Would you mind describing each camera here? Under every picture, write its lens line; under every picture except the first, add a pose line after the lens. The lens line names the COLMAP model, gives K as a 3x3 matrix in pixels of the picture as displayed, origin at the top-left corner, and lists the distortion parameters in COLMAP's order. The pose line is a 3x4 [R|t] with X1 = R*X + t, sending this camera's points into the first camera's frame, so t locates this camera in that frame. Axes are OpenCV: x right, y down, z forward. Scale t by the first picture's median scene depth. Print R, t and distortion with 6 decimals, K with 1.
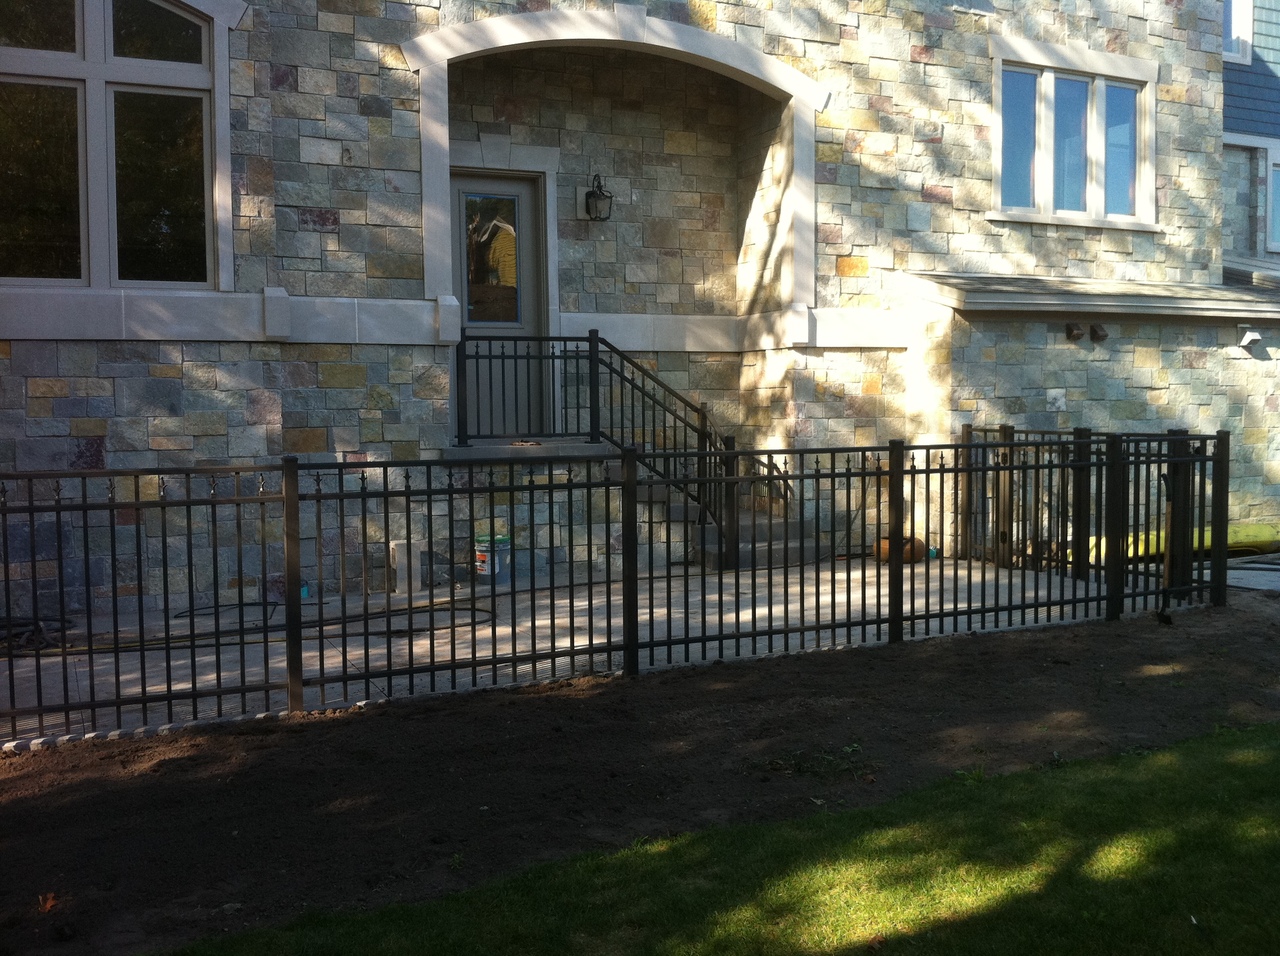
lens RADIAL K [[1211.2, 0, 644.9], [0, 1211.2, 476.3], [0, 0, 1]] dist [0.112529, -0.299198]
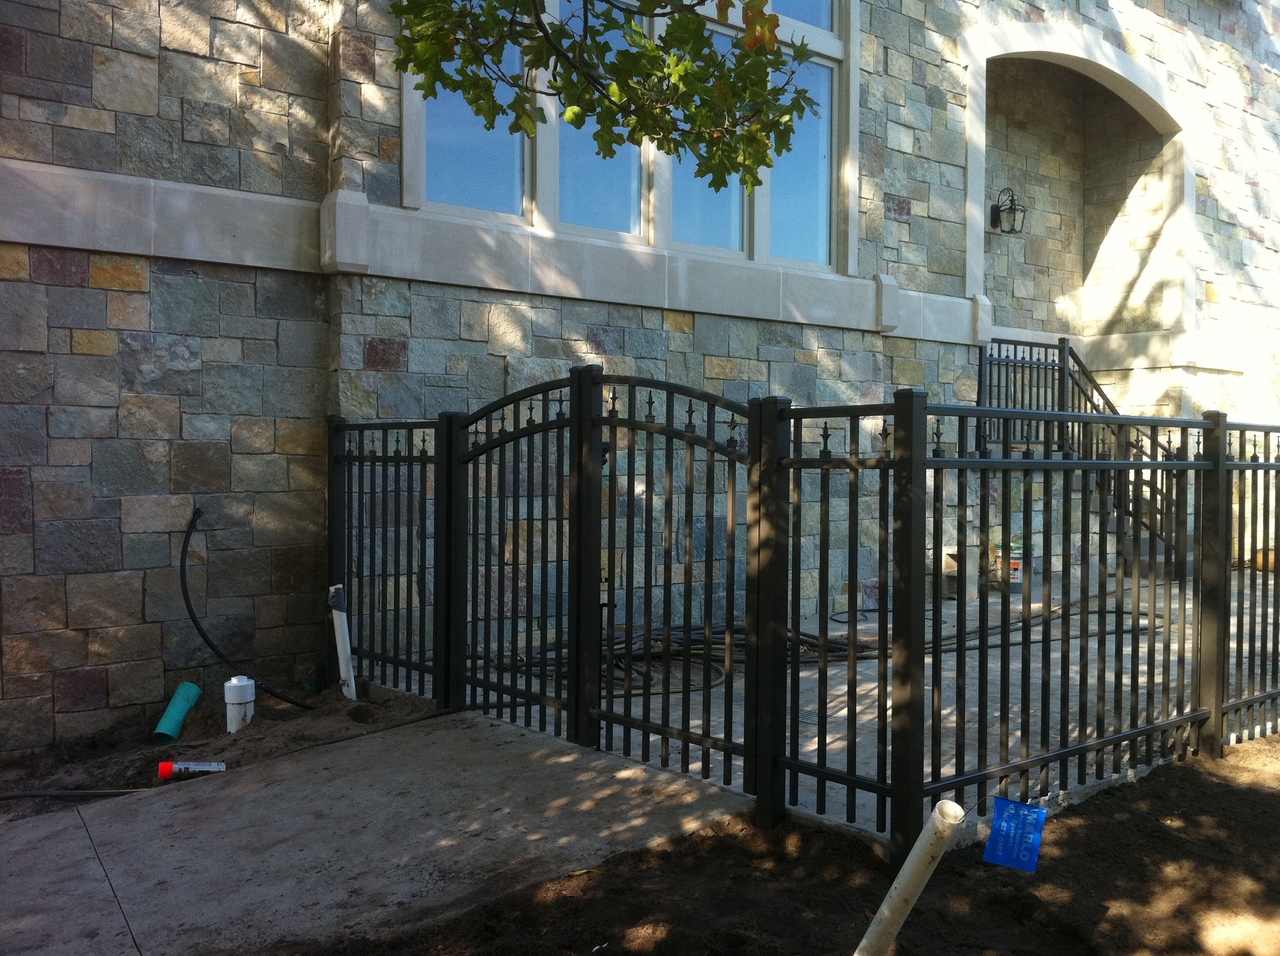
lens RADIAL K [[1212.8, 0, 637.9], [0, 1212.8, 474.1], [0, 0, 1]] dist [0.121610, -0.316859]
pose [[0.964589, 0.014663, 0.263351, -0.686556], [-0.001618, 0.998764, -0.049681, 0.044016], [-0.263754, 0.047495, 0.963420, 0.135368]]
